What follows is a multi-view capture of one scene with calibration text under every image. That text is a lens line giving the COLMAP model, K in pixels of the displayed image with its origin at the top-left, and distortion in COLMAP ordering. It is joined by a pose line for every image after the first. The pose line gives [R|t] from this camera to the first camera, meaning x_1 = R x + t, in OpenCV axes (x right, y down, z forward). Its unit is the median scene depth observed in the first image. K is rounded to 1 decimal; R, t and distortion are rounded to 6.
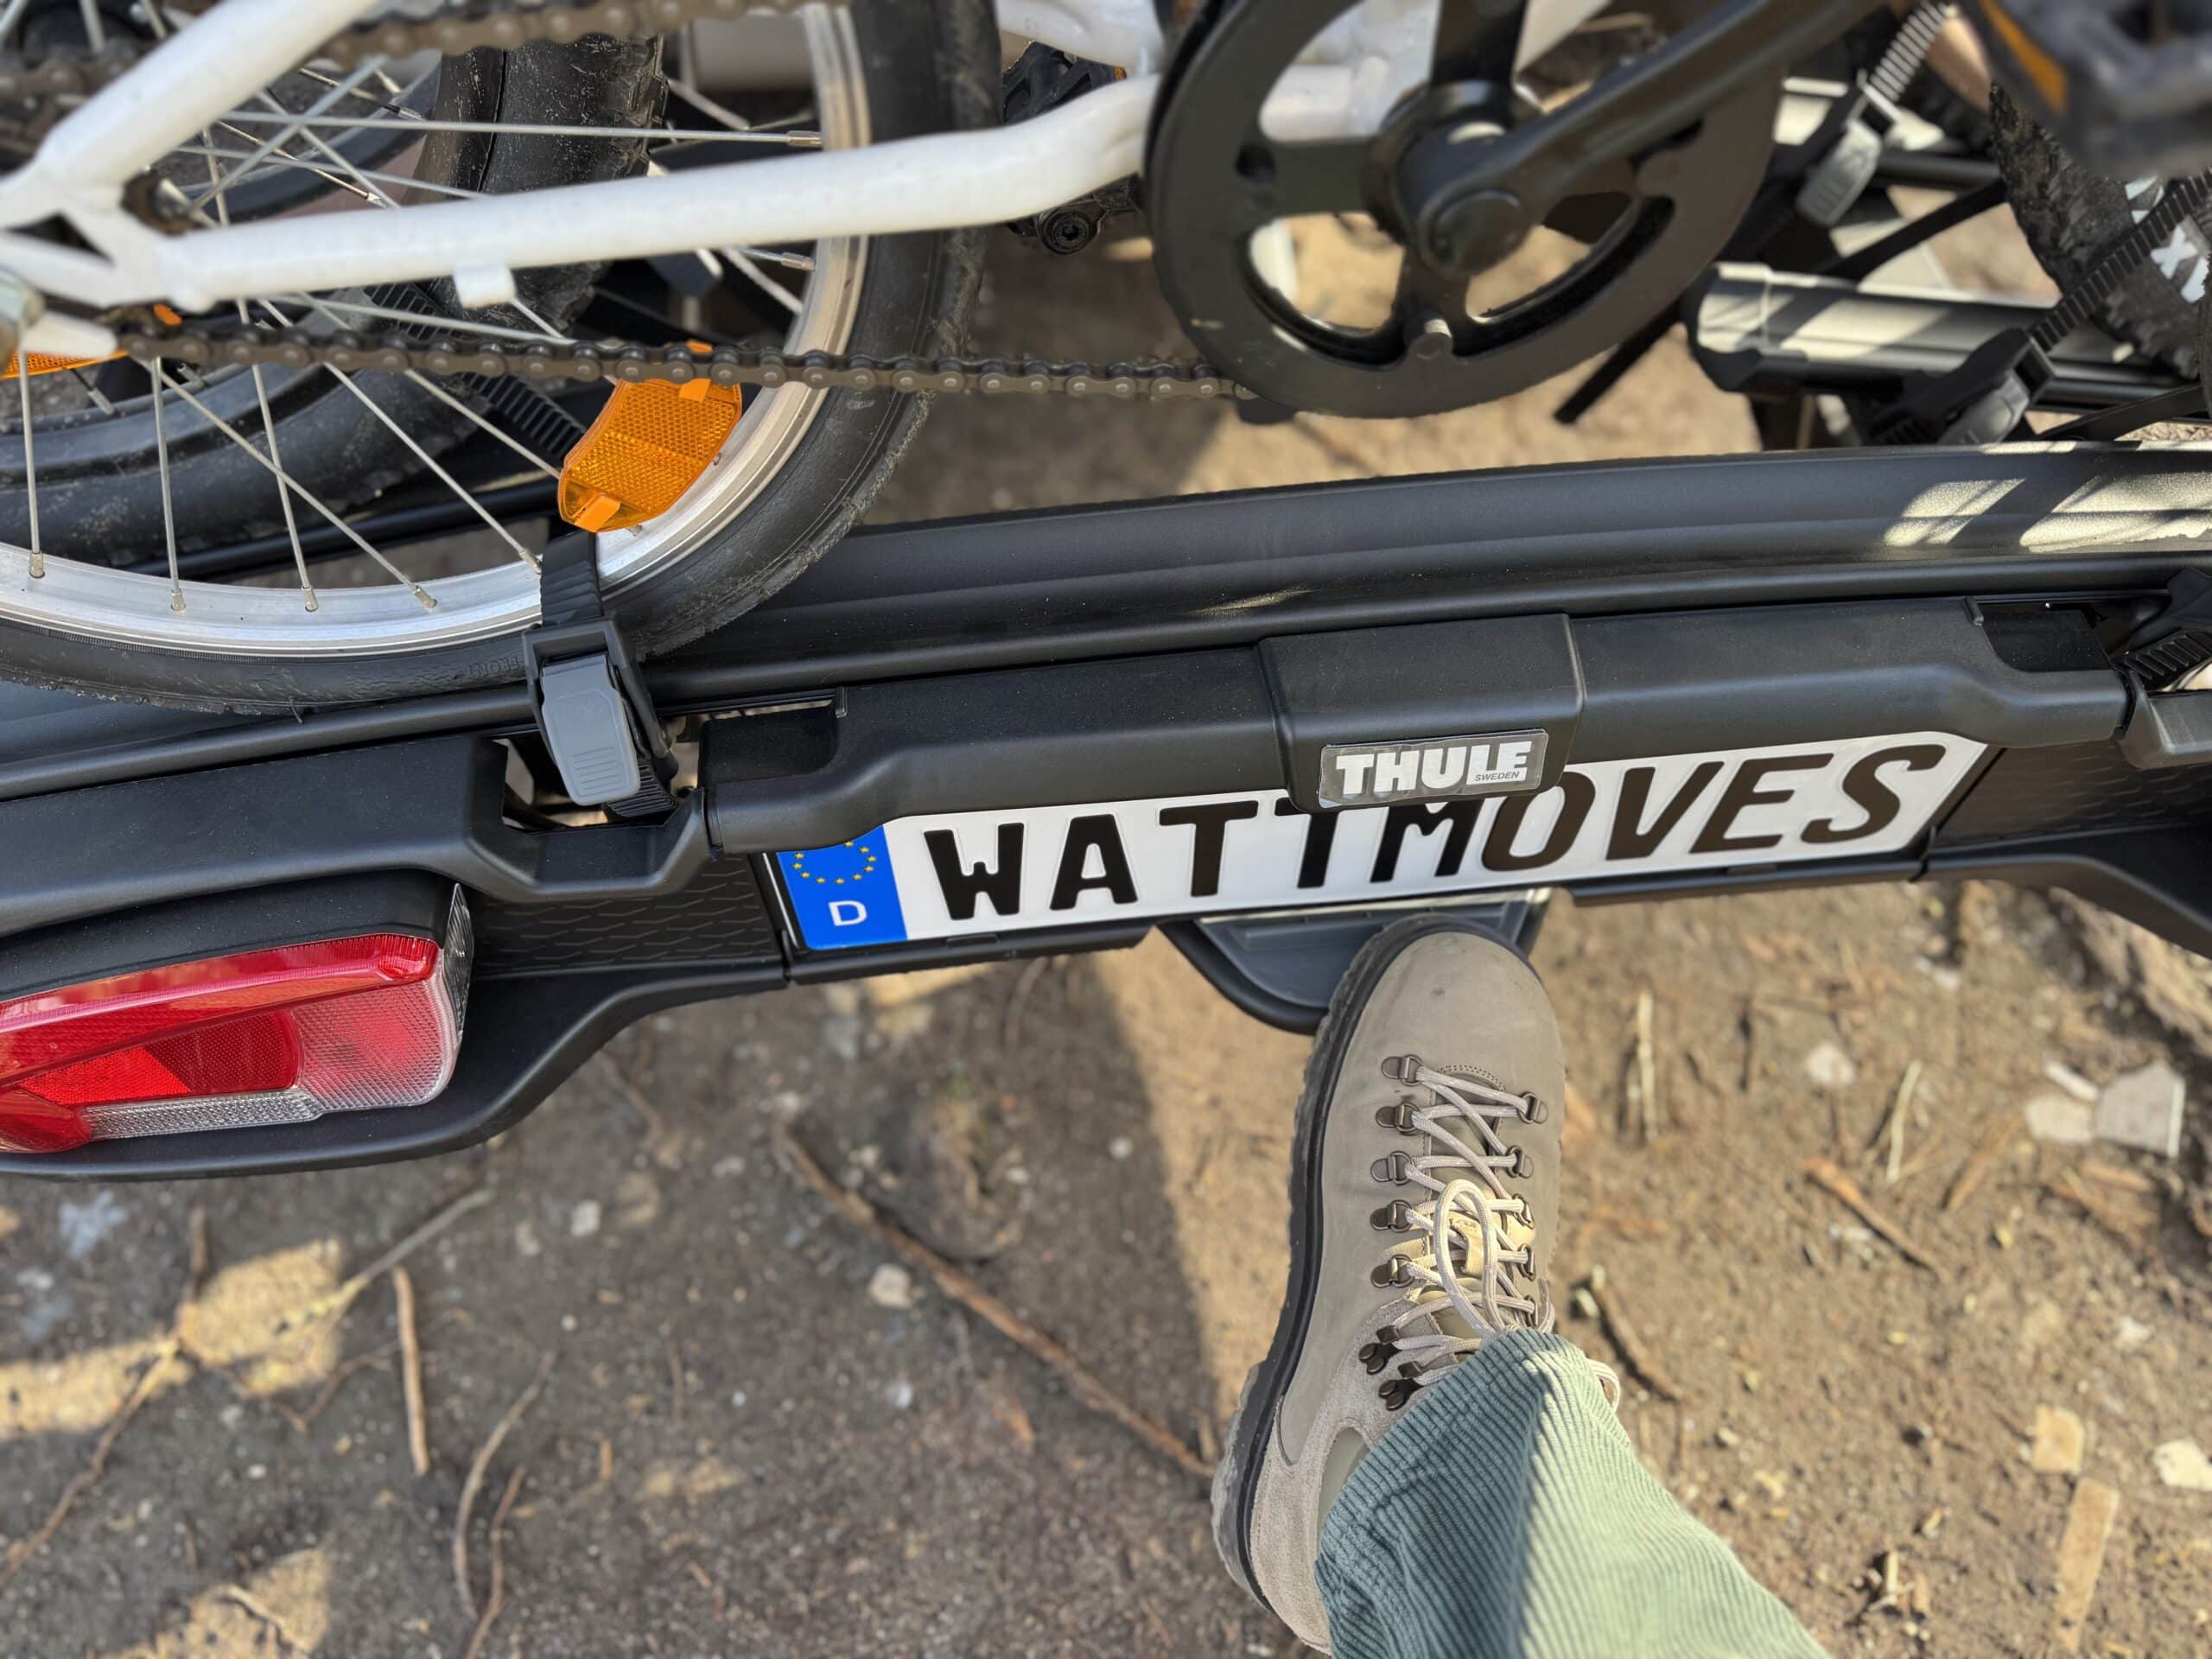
lens RADIAL K [[1535.6, 0, 1102.0], [0, 1535.6, 874.8], [0, 0, 1]] dist [0.024983, -0.020676]
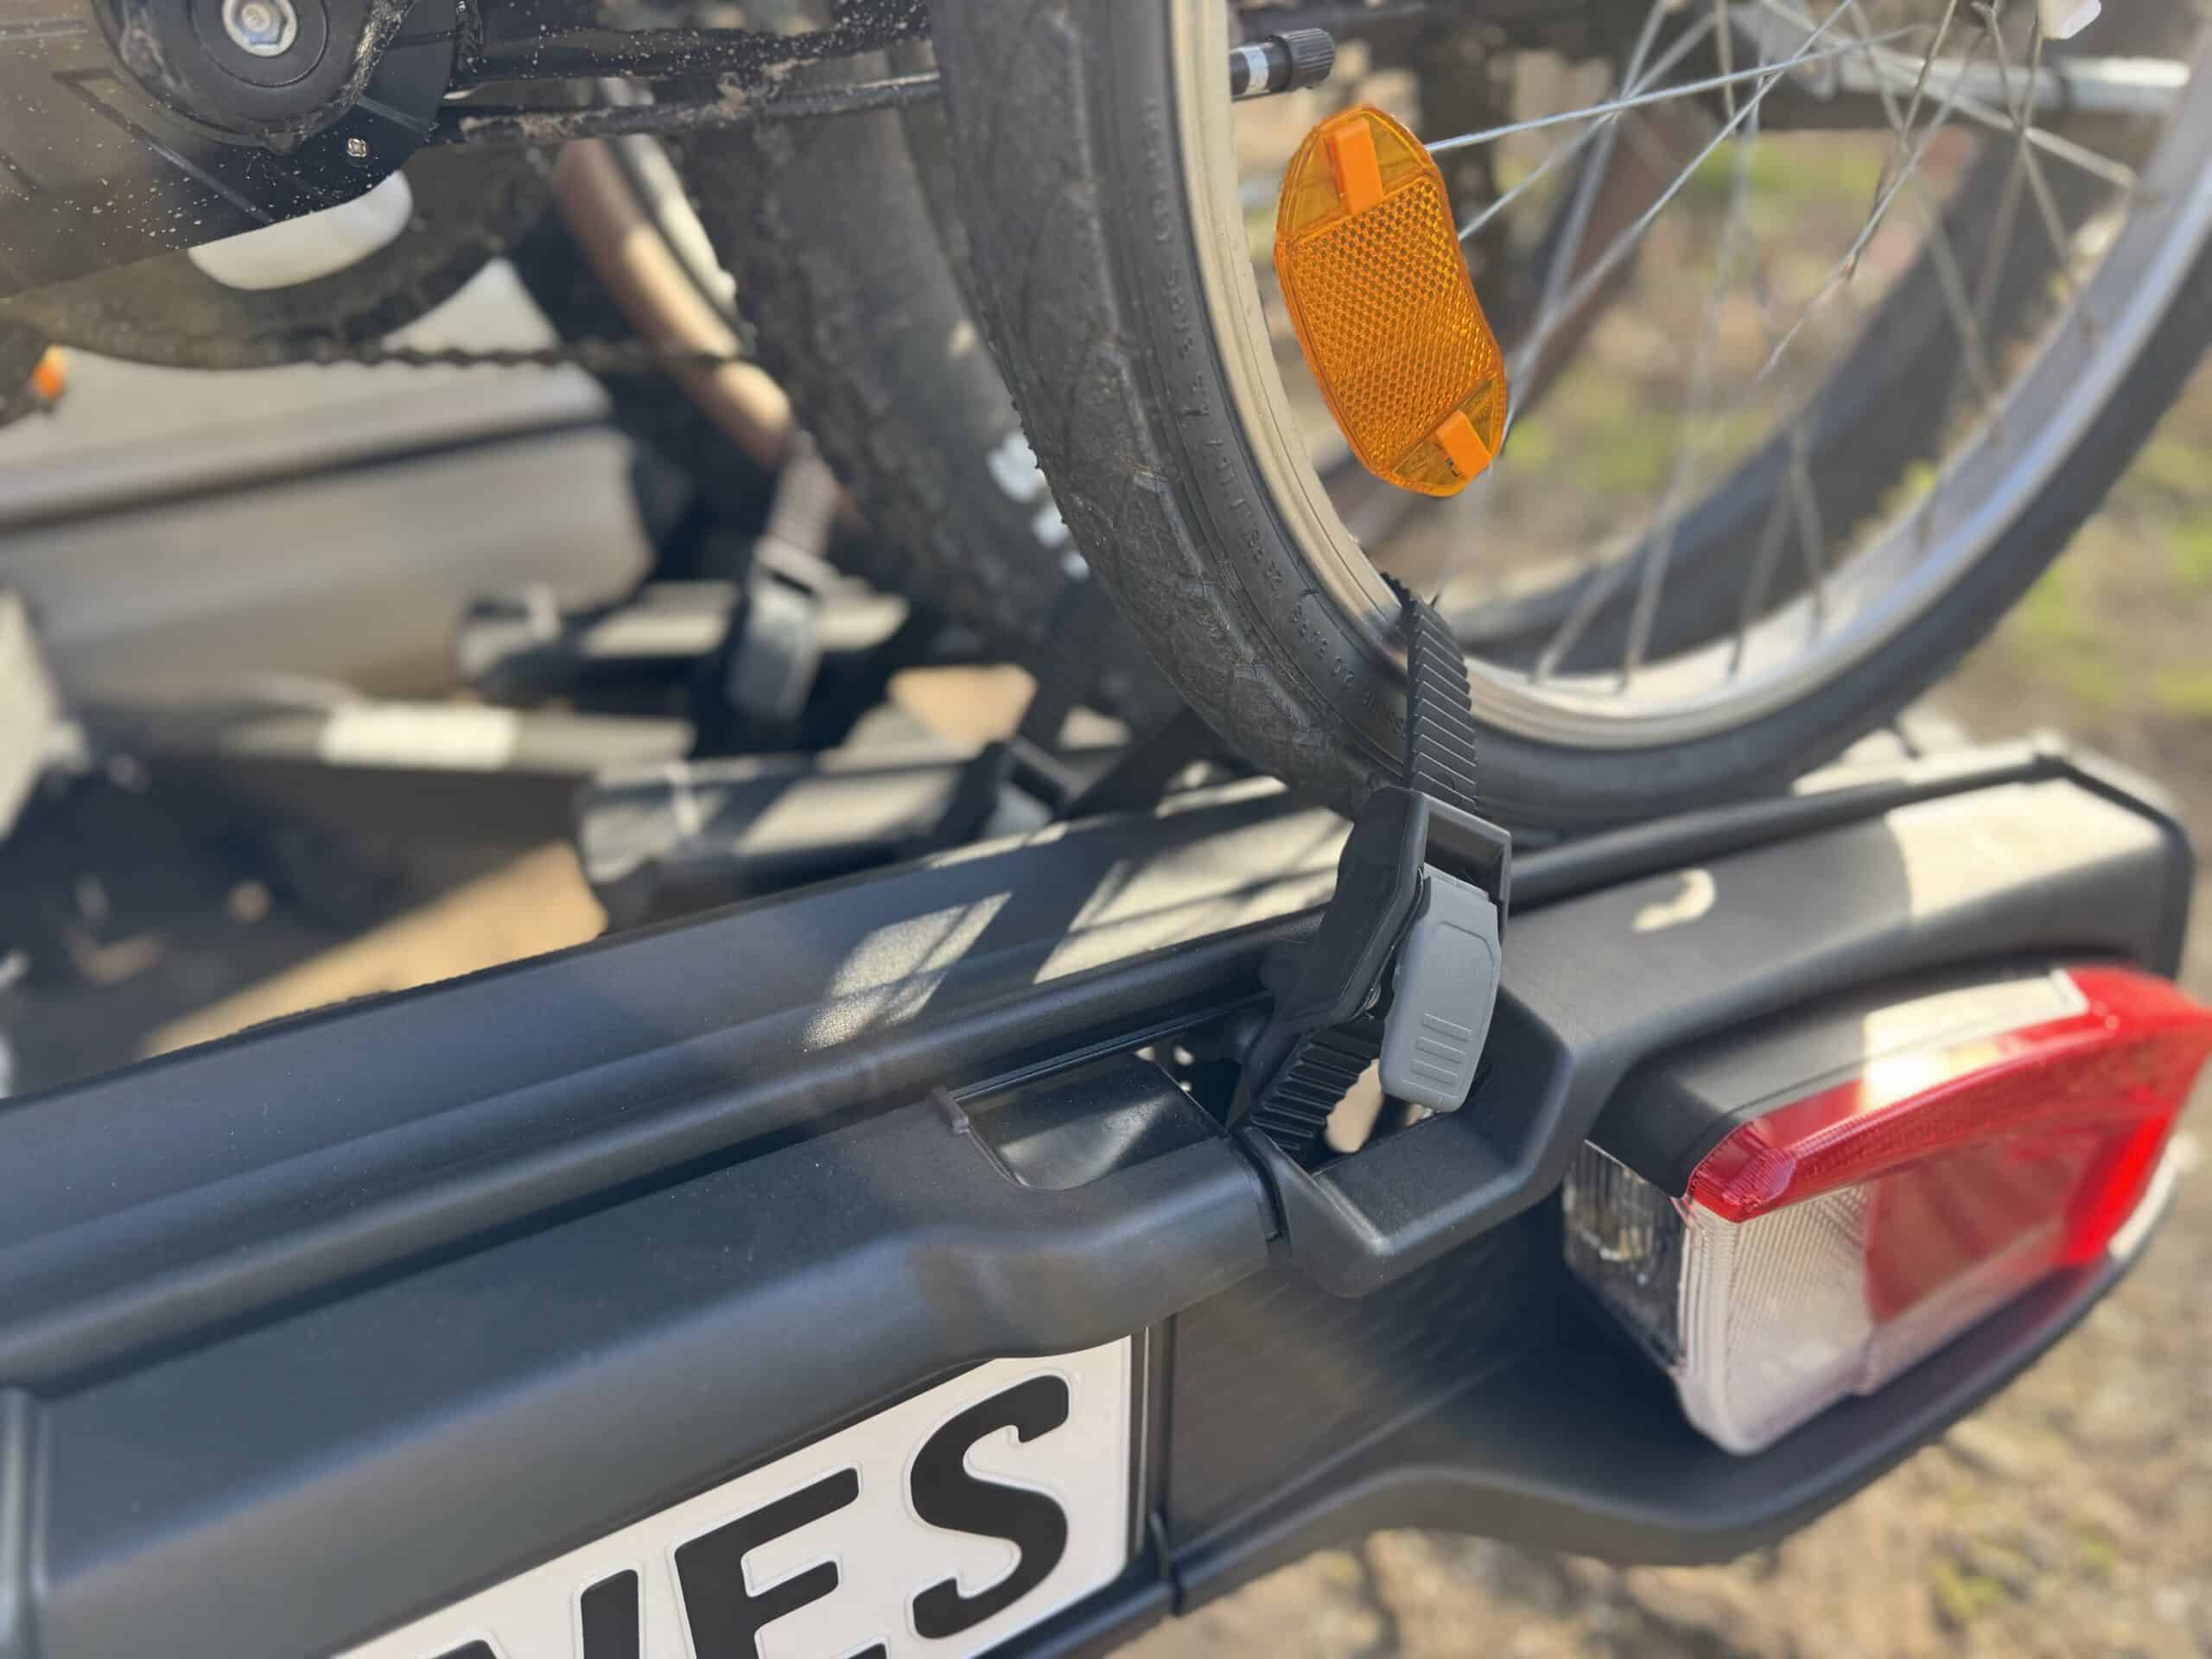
lens RADIAL K [[1535.6, 0, 1102.0], [0, 1535.6, 874.8], [0, 0, 1]] dist [0.024983, -0.020676]
pose [[0.903266, -0.219345, 0.368779, 0.403449], [0.362806, 0.849300, -0.383485, -0.021752], [-0.229088, 0.480184, 0.846724, 0.477541]]
